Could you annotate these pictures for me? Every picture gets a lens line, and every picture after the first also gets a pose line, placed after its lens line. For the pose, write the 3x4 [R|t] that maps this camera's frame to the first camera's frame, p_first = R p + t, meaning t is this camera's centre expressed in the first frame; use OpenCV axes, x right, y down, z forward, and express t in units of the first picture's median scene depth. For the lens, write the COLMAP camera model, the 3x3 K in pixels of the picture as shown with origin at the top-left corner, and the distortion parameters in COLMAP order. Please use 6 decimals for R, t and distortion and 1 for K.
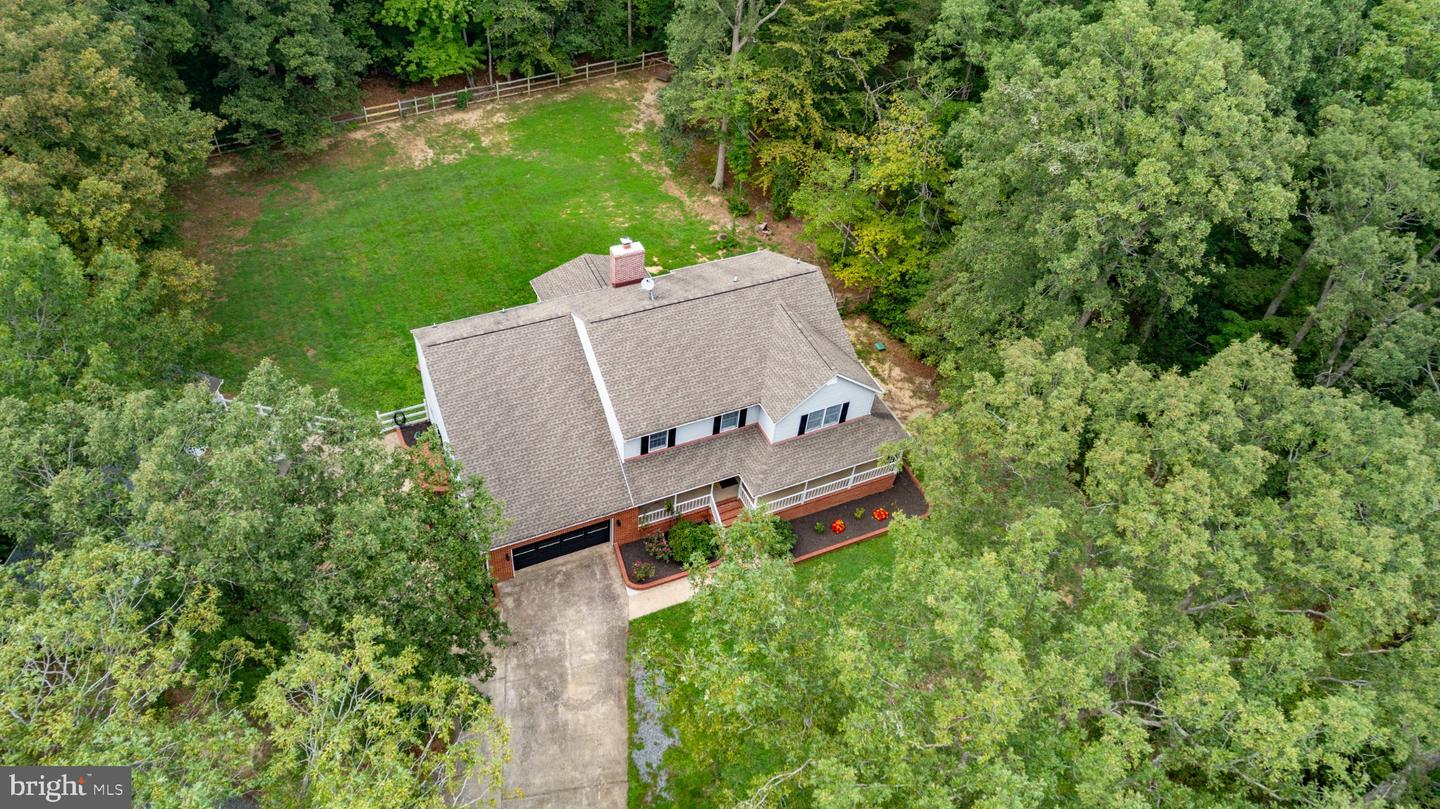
lens RADIAL K [[977.1, 0, 720.0], [0, 977.1, 404.5], [0, 0, 1]] dist [-0.008409, 0.007625]
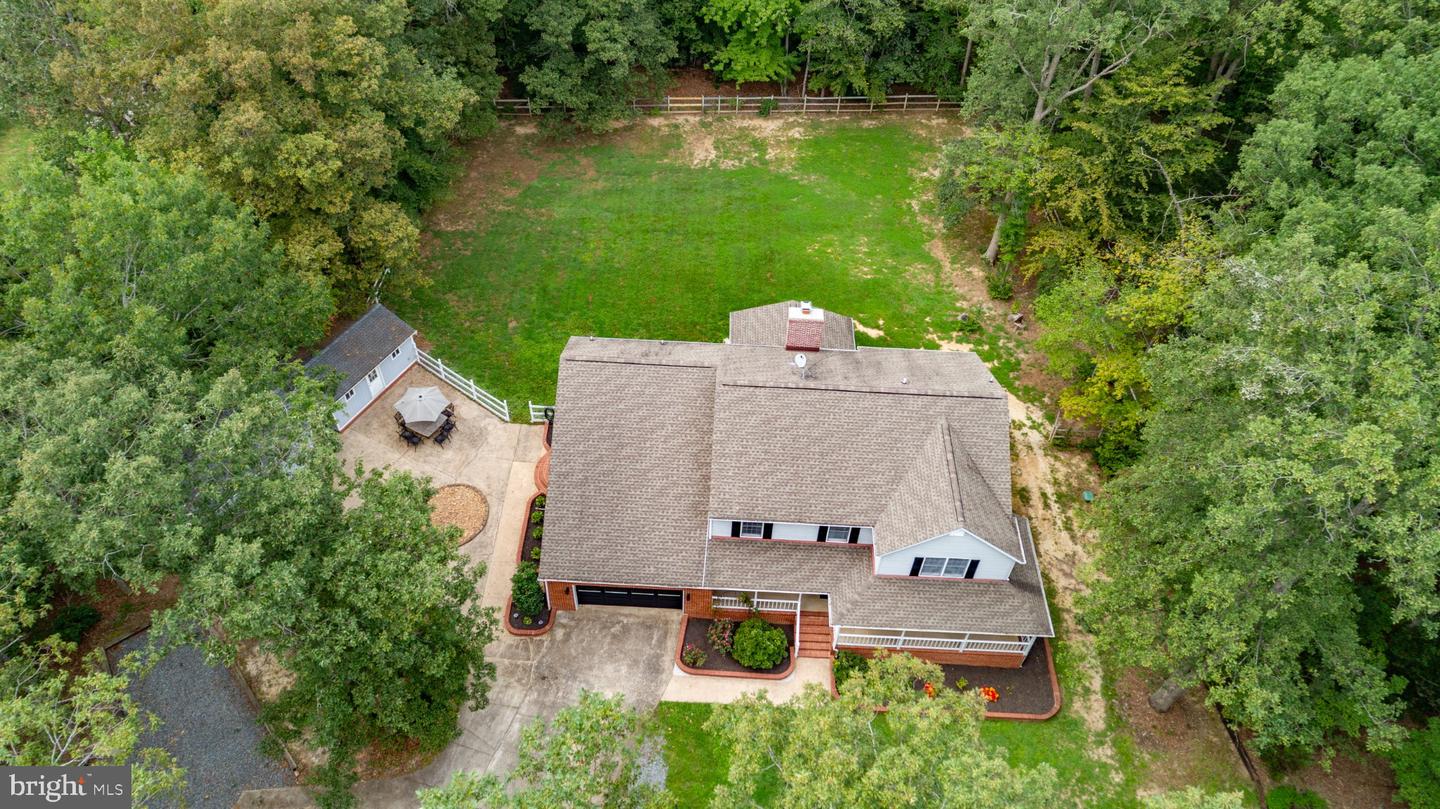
lens RADIAL K [[977.1, 0, 720.0], [0, 977.1, 404.5], [0, 0, 1]] dist [-0.008409, 0.007625]
pose [[0.888791, 0.300442, -0.346101, 0.145061], [-0.295189, 0.952932, 0.069169, -0.097014], [0.350592, 0.040689, 0.935644, 0.095732]]
